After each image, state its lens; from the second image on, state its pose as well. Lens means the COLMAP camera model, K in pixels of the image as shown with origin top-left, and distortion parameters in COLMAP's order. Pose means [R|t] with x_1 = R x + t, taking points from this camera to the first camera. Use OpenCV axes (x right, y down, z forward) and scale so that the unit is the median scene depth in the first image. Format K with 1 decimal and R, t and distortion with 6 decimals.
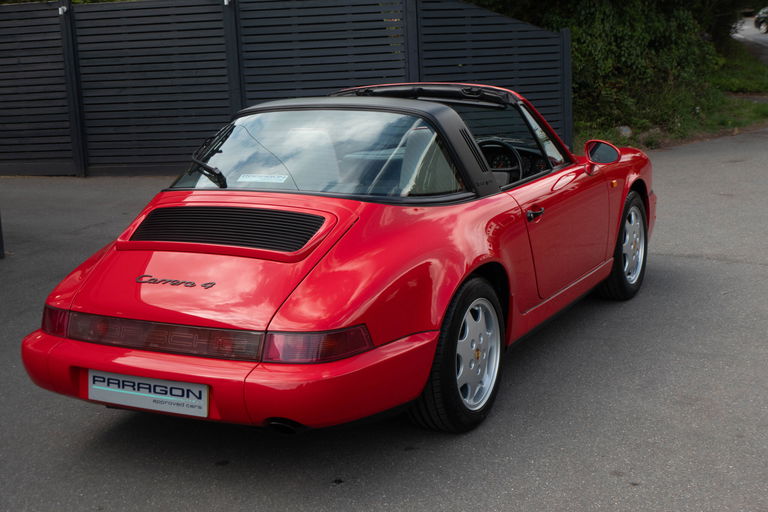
lens RADIAL K [[1153.7, 0, 394.0], [0, 1153.7, 245.4], [0, 0, 1]] dist [-0.015836, 0.000000]
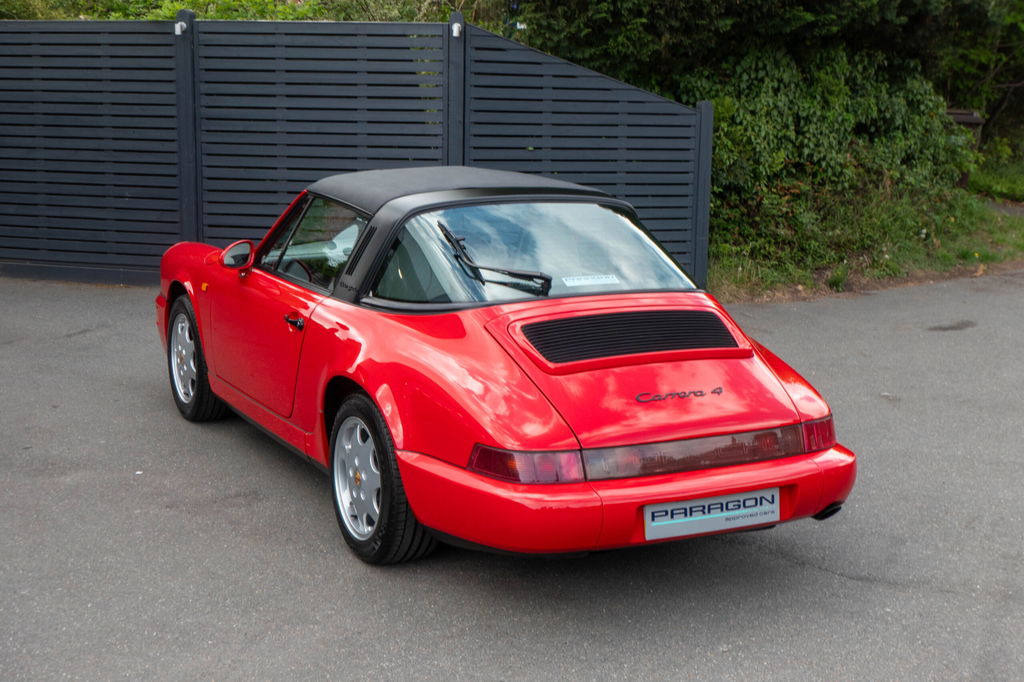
lens RADIAL K [[1496.1, 0, 520.5], [0, 1496.1, 338.1], [0, 0, 1]] dist [-0.010707, 0.000000]
pose [[0.994251, 0.076823, -0.074590, 0.120423], [-0.076795, 0.997042, 0.003249, -0.050744], [0.074619, 0.002498, 0.997209, 0.154248]]
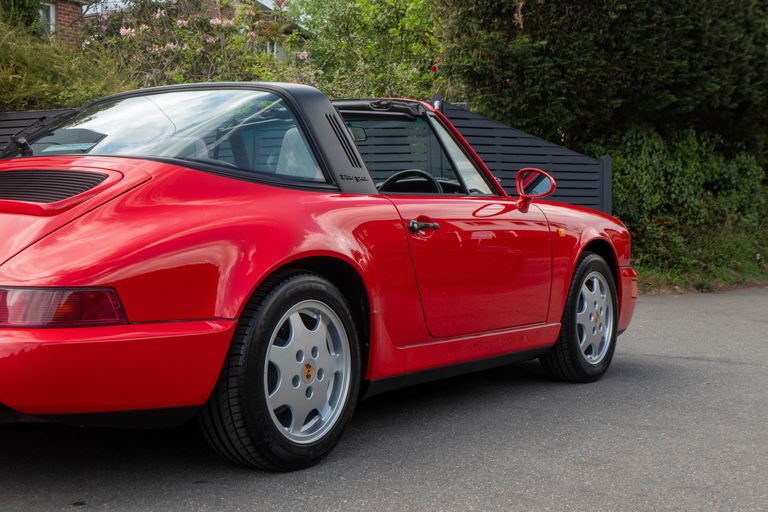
lens RADIAL K [[1153.7, 0, 393.3], [0, 1153.7, 241.9], [0, 0, 1]] dist [-0.015836, 0.000000]
pose [[0.994519, 0.040832, -0.096251, 0.071496], [-0.056513, 0.984457, -0.166286, 0.047655], [0.087965, 0.170814, 0.981369, 0.077633]]
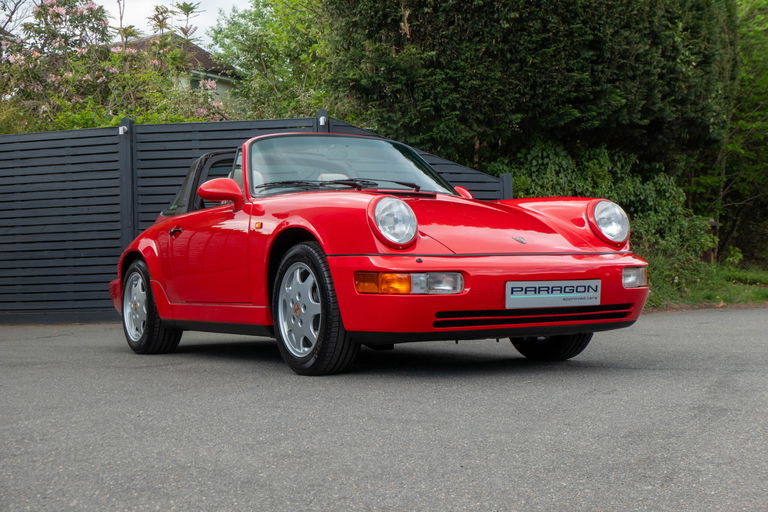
lens RADIAL K [[1153.7, 0, 389.1], [0, 1153.7, 240.1], [0, 0, 1]] dist [-0.015836, 0.000000]
pose [[0.996820, 0.018569, -0.077487, 0.131240], [-0.034827, 0.976193, -0.214090, 0.057560], [0.071667, 0.216108, 0.973736, 0.138657]]
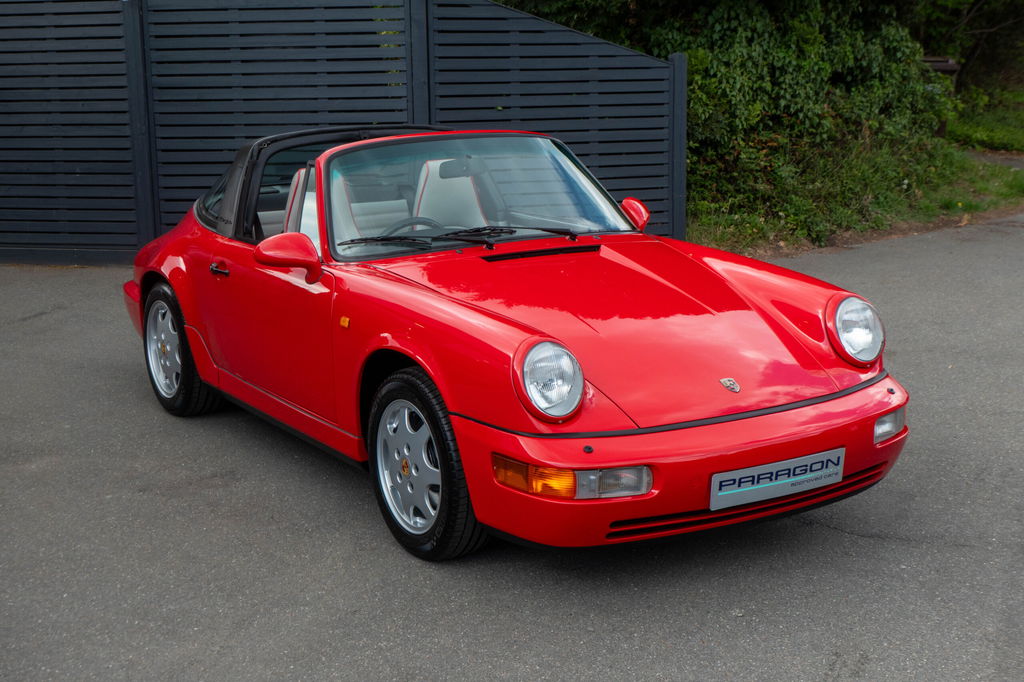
lens RADIAL K [[1538.3, 0, 520.7], [0, 1538.3, 332.7], [0, 0, 1]] dist [-0.015836, 0.000000]
pose [[0.997916, 0.041418, -0.049476, 0.113089], [-0.040741, 0.999063, 0.014618, -0.046203], [0.050035, -0.012572, 0.998668, 0.163066]]
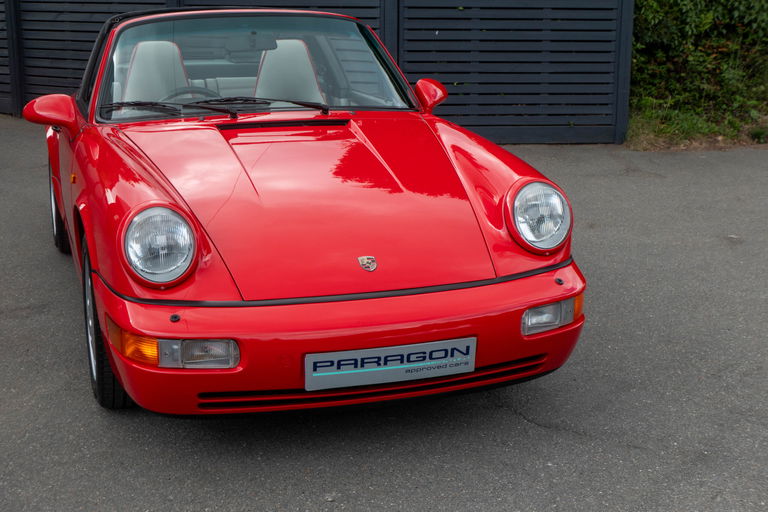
lens RADIAL K [[1153.7, 0, 391.4], [0, 1153.7, 252.4], [0, 0, 1]] dist [-0.015836, 0.000000]
pose [[0.956864, 0.115181, -0.266728, 0.223029], [-0.097624, 0.992145, 0.078220, -0.054642], [0.273643, -0.048807, 0.960592, 0.275008]]
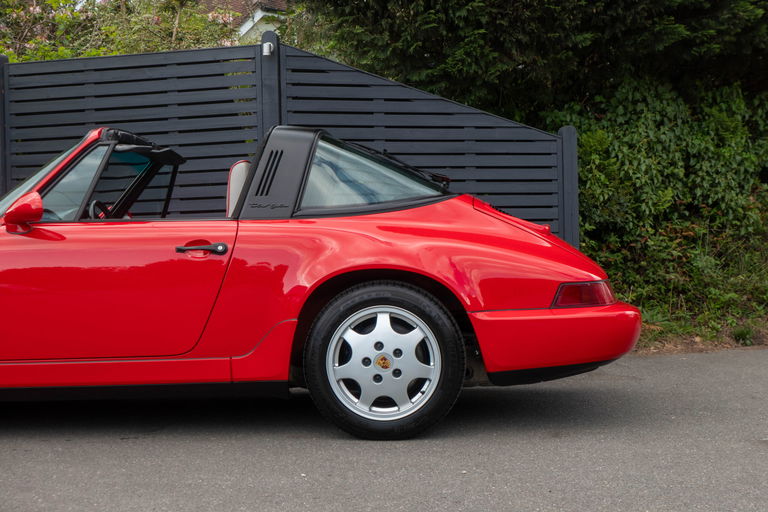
lens RADIAL K [[1153.7, 0, 381.7], [0, 1153.7, 241.0], [0, 0, 1]] dist [-0.015836, 0.000000]
pose [[0.972415, 0.021565, -0.232257, 0.197290], [-0.062808, 0.983148, -0.171681, -0.028167], [0.224641, 0.181533, 0.957383, 0.448561]]
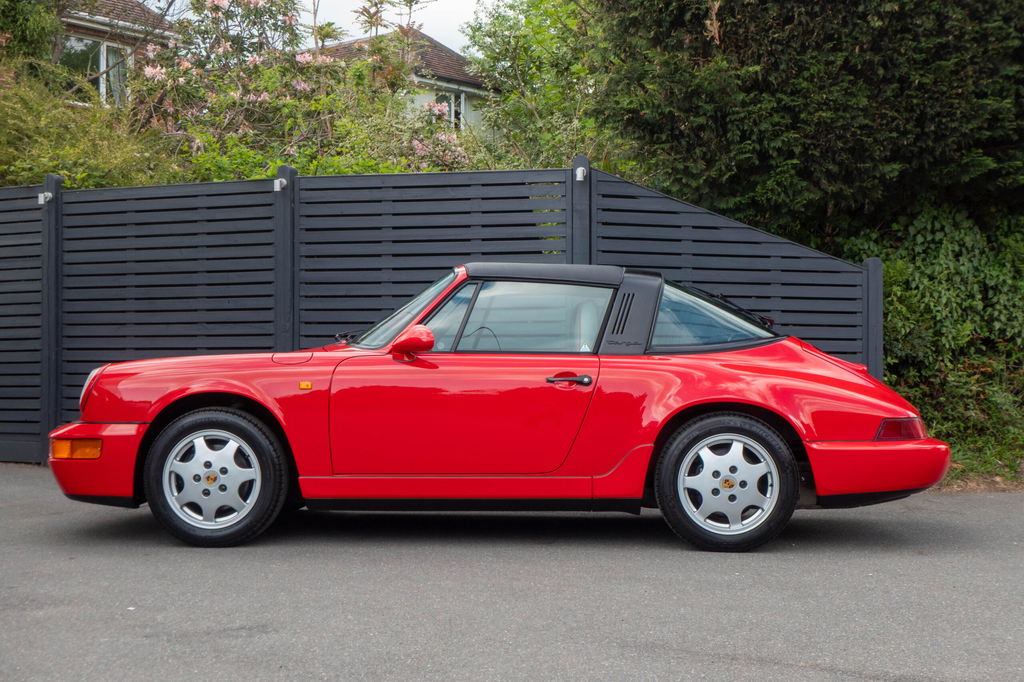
lens RADIAL K [[1538.3, 0, 518.5], [0, 1538.3, 318.4], [0, 0, 1]] dist [-0.015836, 0.000000]
pose [[0.976875, 0.041791, -0.209688, 0.141109], [-0.083906, 0.976971, -0.196180, 0.002561], [0.196661, 0.209237, 0.957885, 0.258085]]
